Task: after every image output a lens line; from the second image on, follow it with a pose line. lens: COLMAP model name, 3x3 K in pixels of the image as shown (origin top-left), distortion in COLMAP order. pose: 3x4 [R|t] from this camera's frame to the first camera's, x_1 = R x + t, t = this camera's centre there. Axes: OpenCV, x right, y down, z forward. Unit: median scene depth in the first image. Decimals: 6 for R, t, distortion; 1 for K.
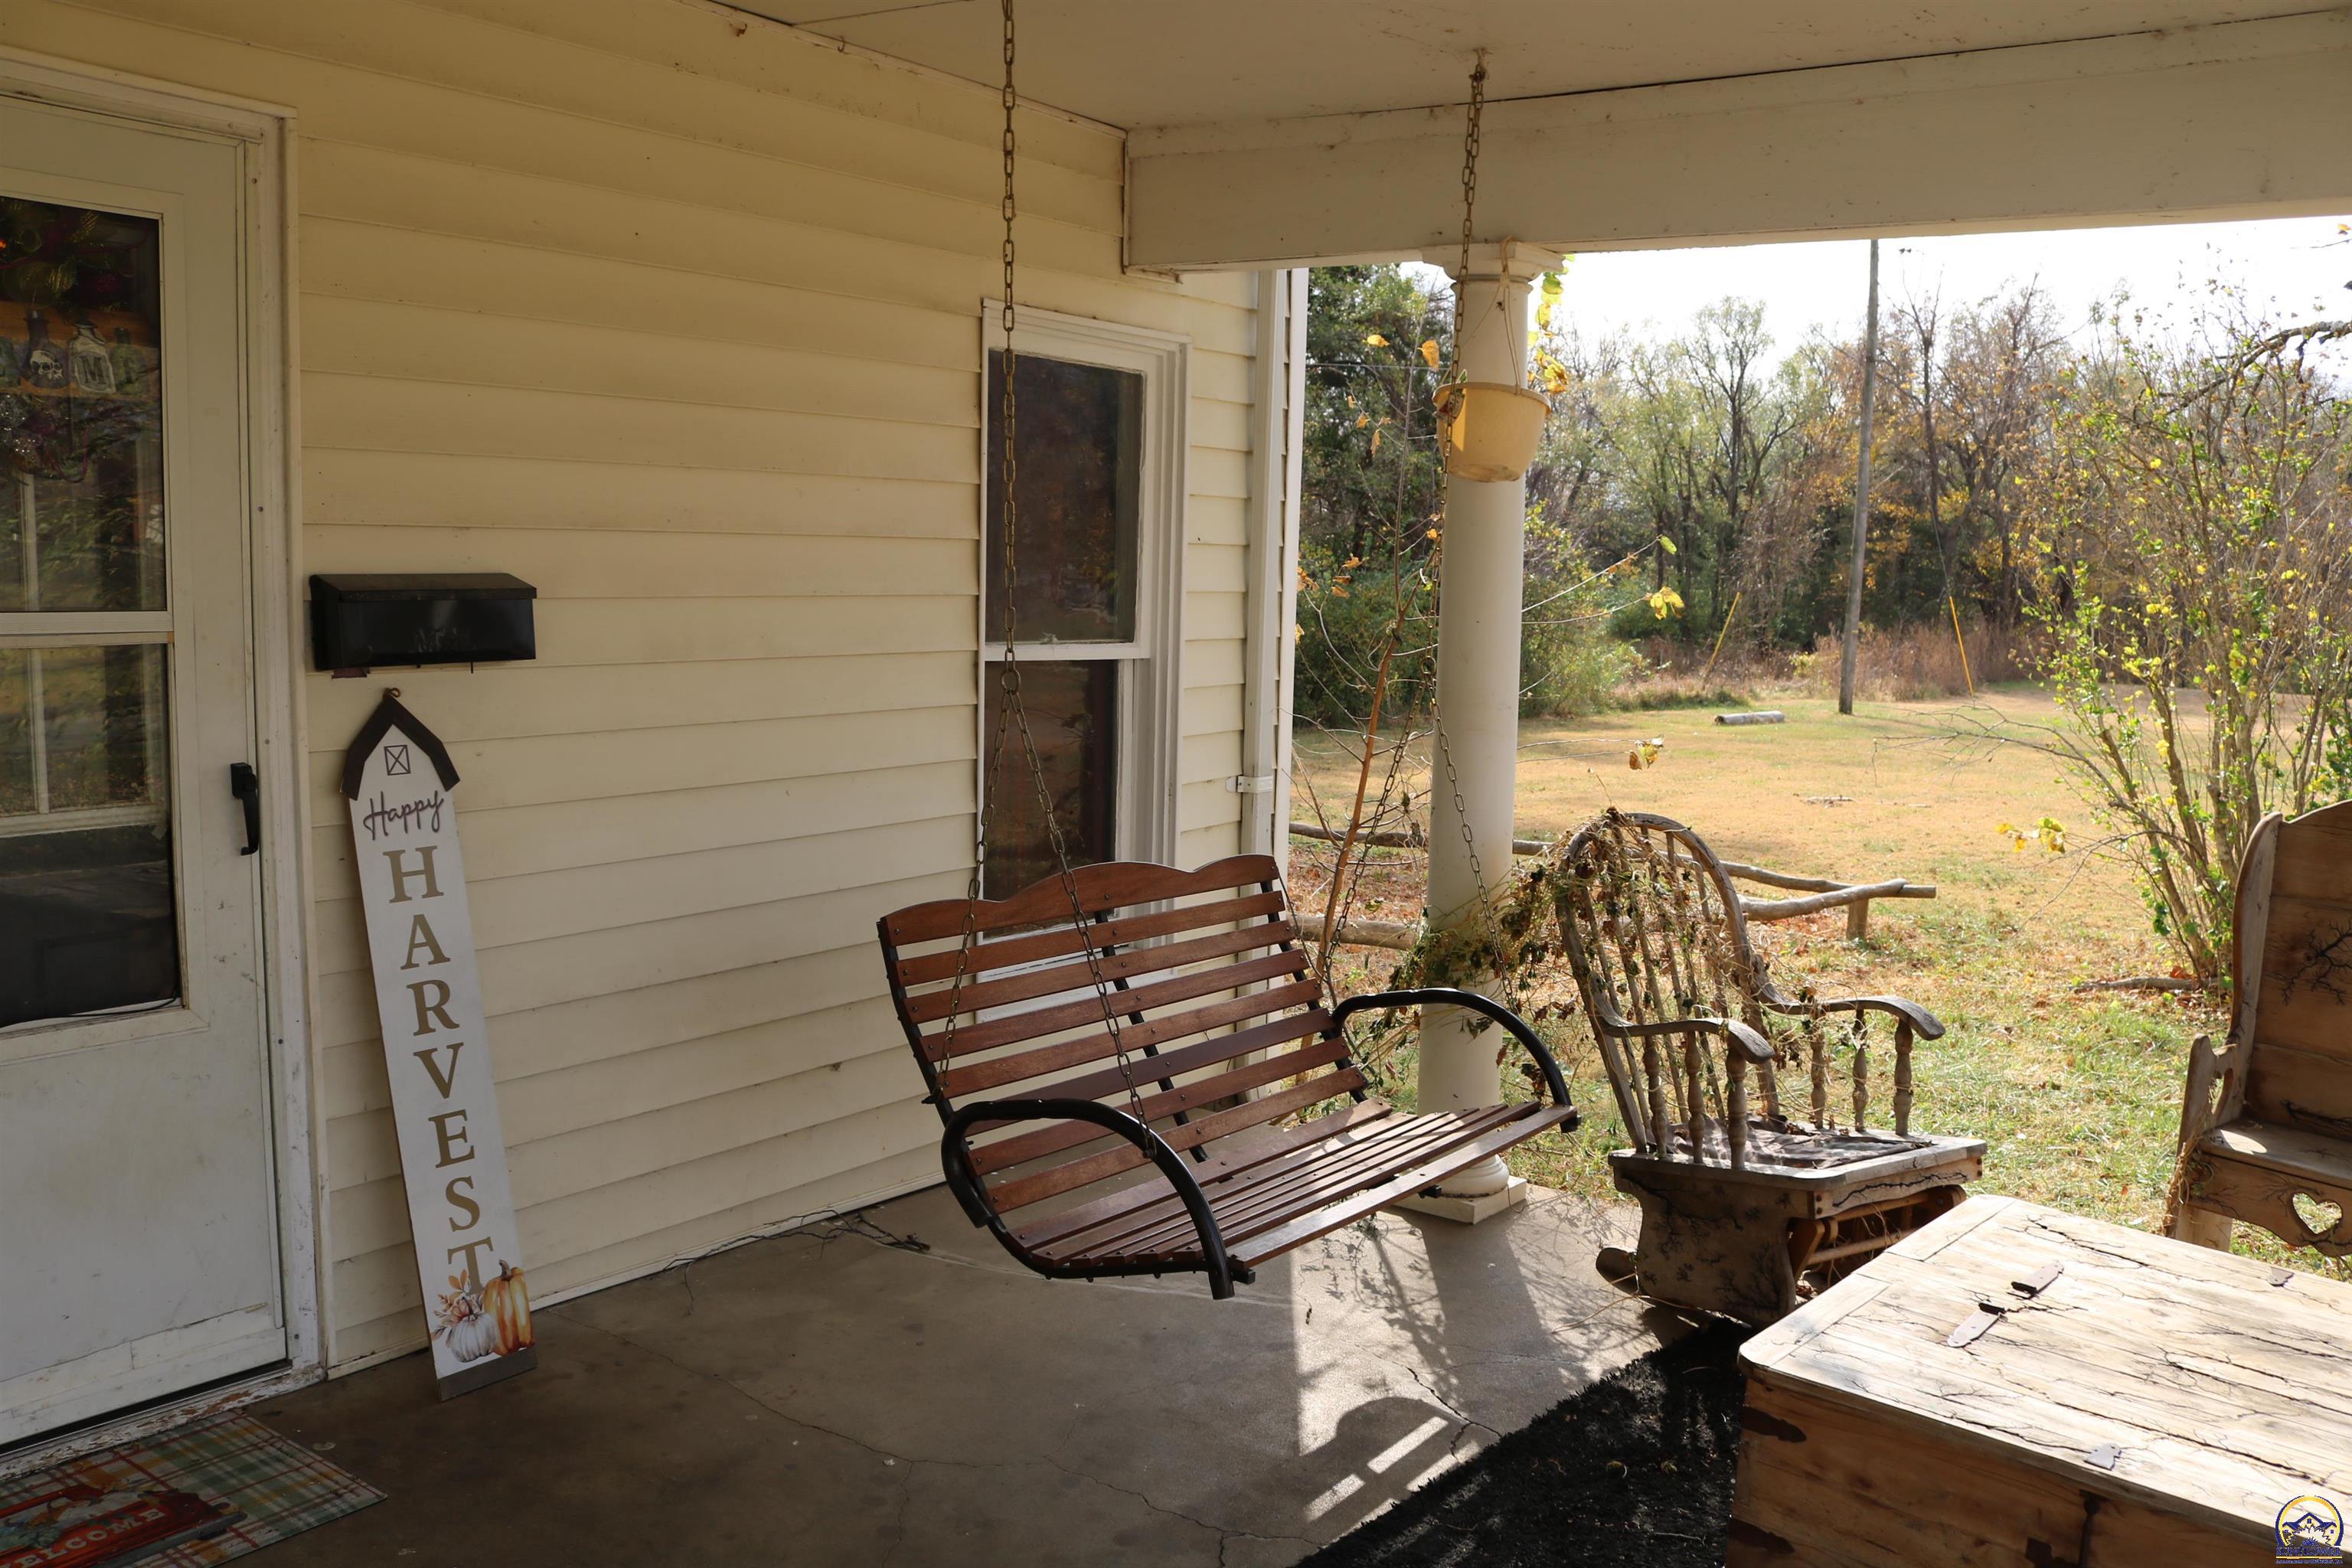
lens RADIAL K [[1952.2, 0, 1176.0], [0, 1952.2, 784.0], [0, 0, 1]] dist [-0.169365, 0.128318]
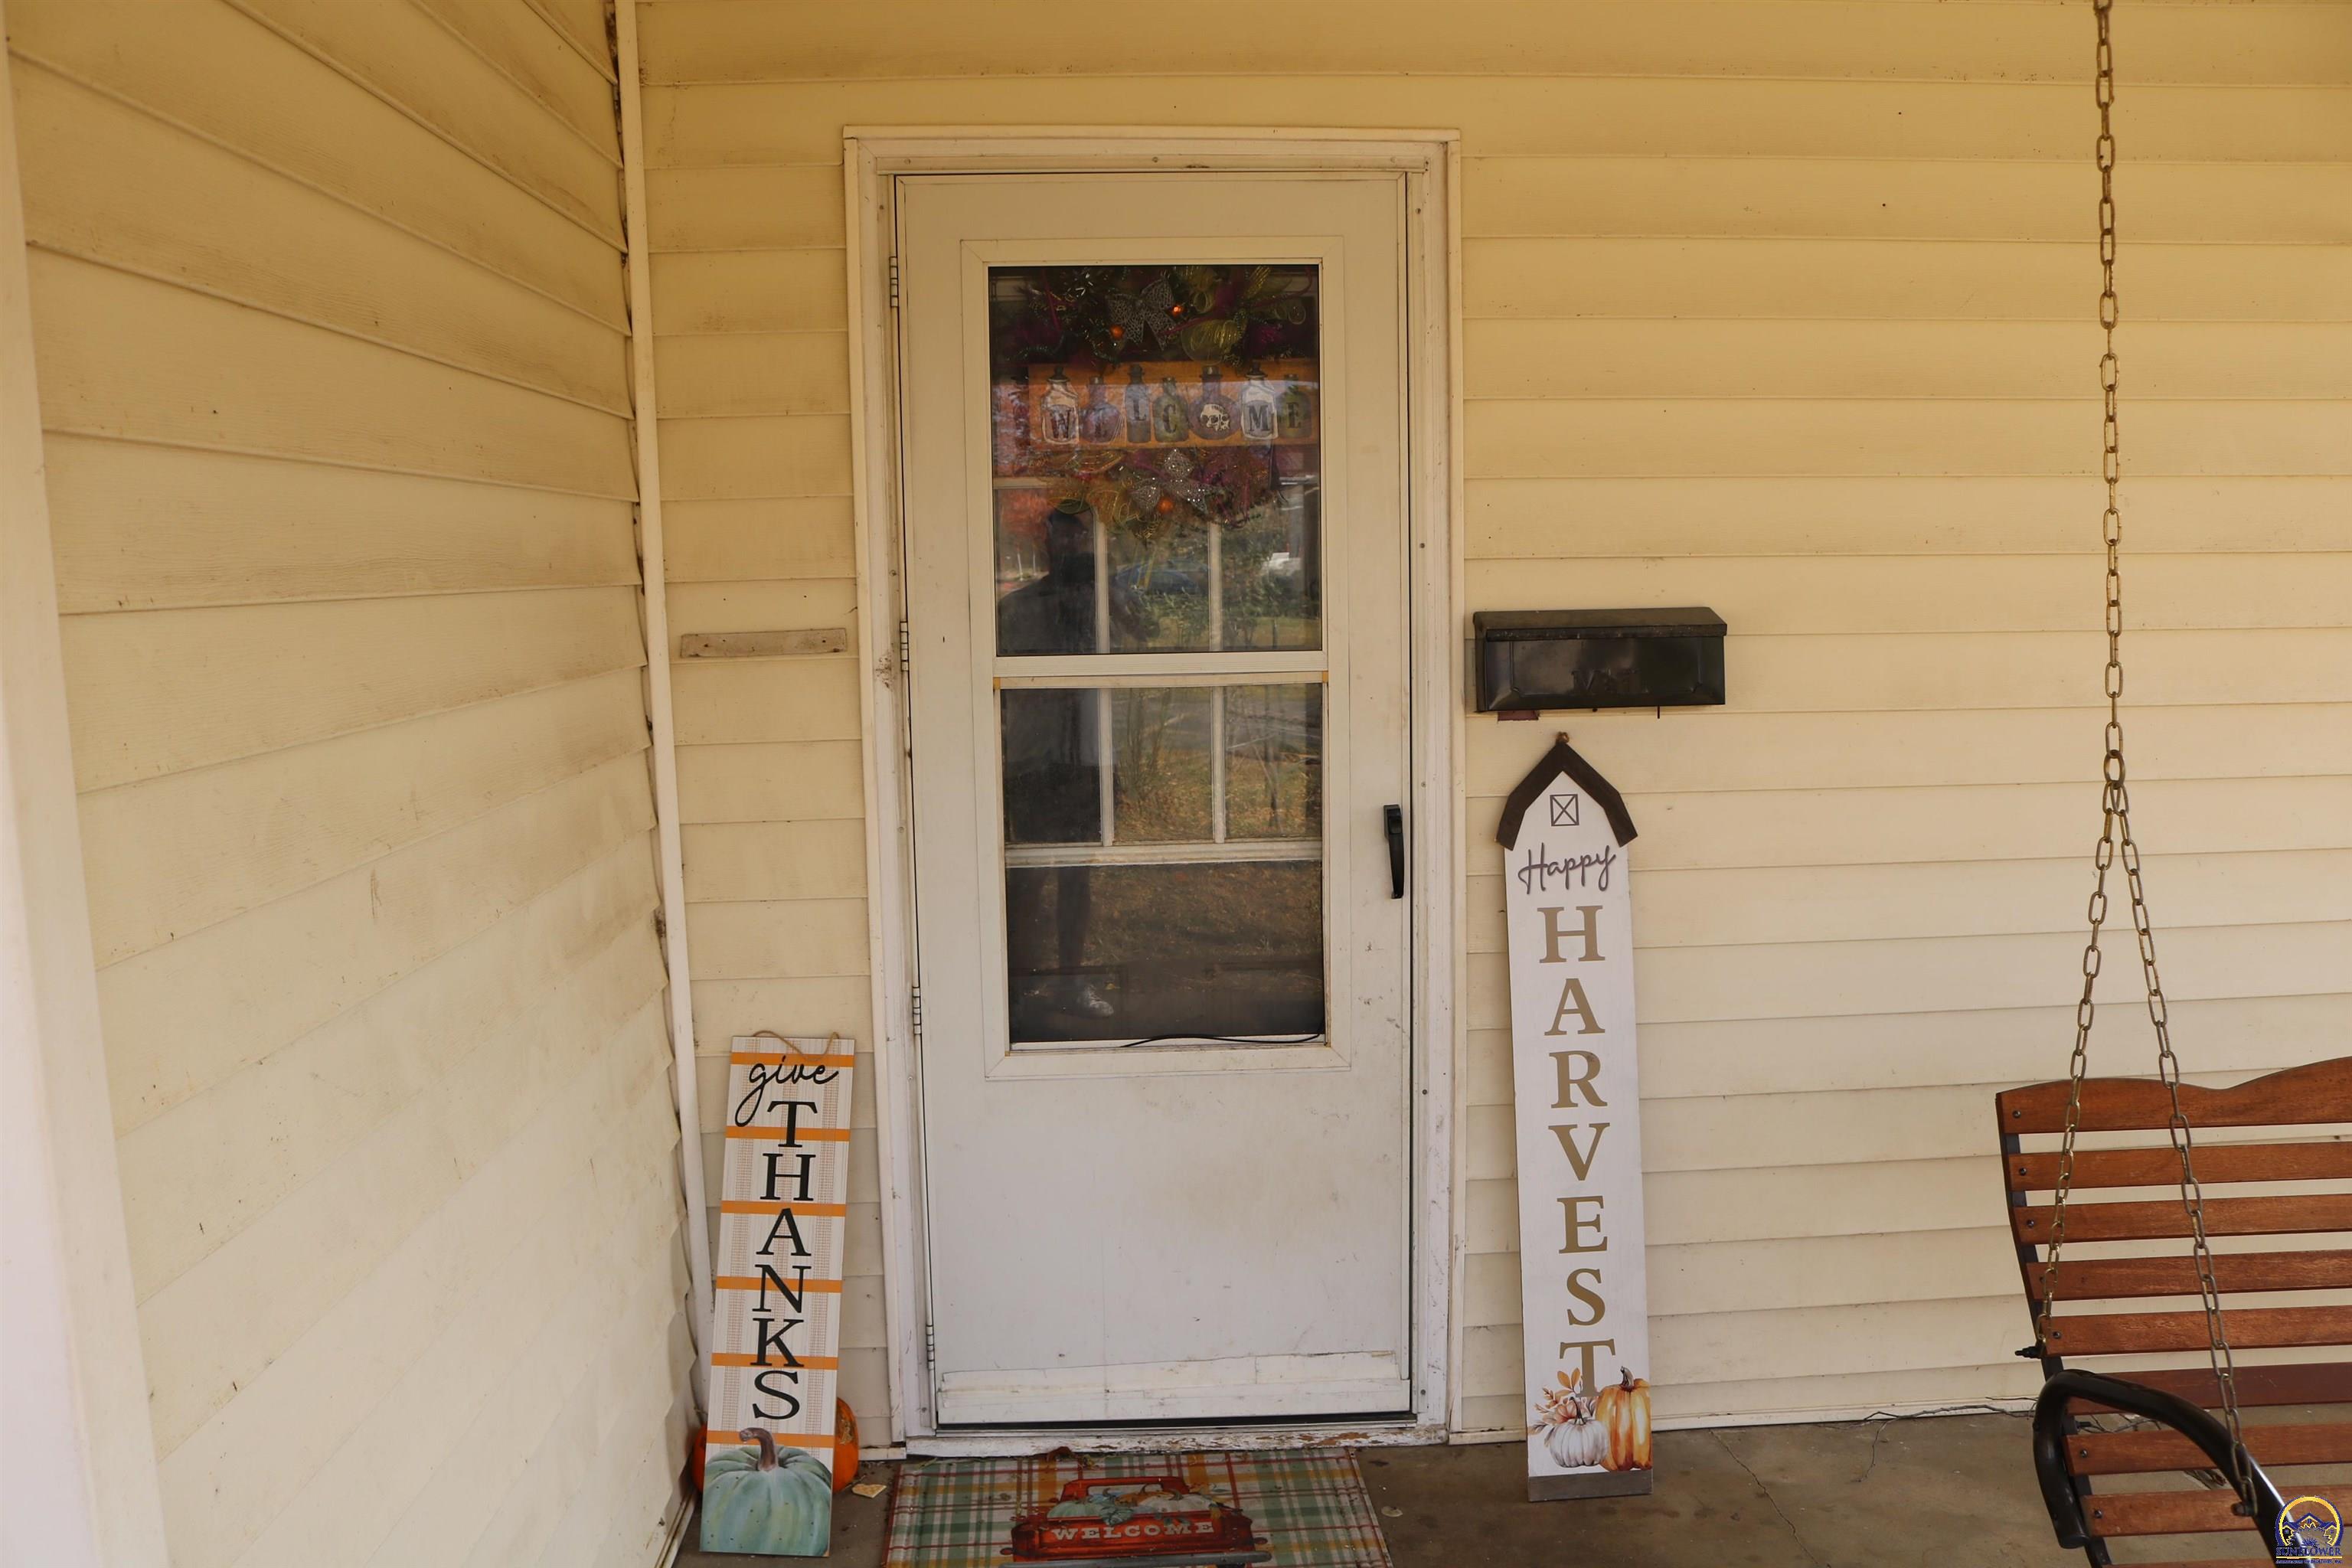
lens RADIAL K [[1952.2, 0, 1176.0], [0, 1952.2, 784.0], [0, 0, 1]] dist [-0.169365, 0.128318]
pose [[0.631083, 0.049500, -0.774134, 0.205199], [-0.053987, 0.998345, 0.019826, -0.034151], [0.773834, 0.029281, 0.632711, 0.256695]]
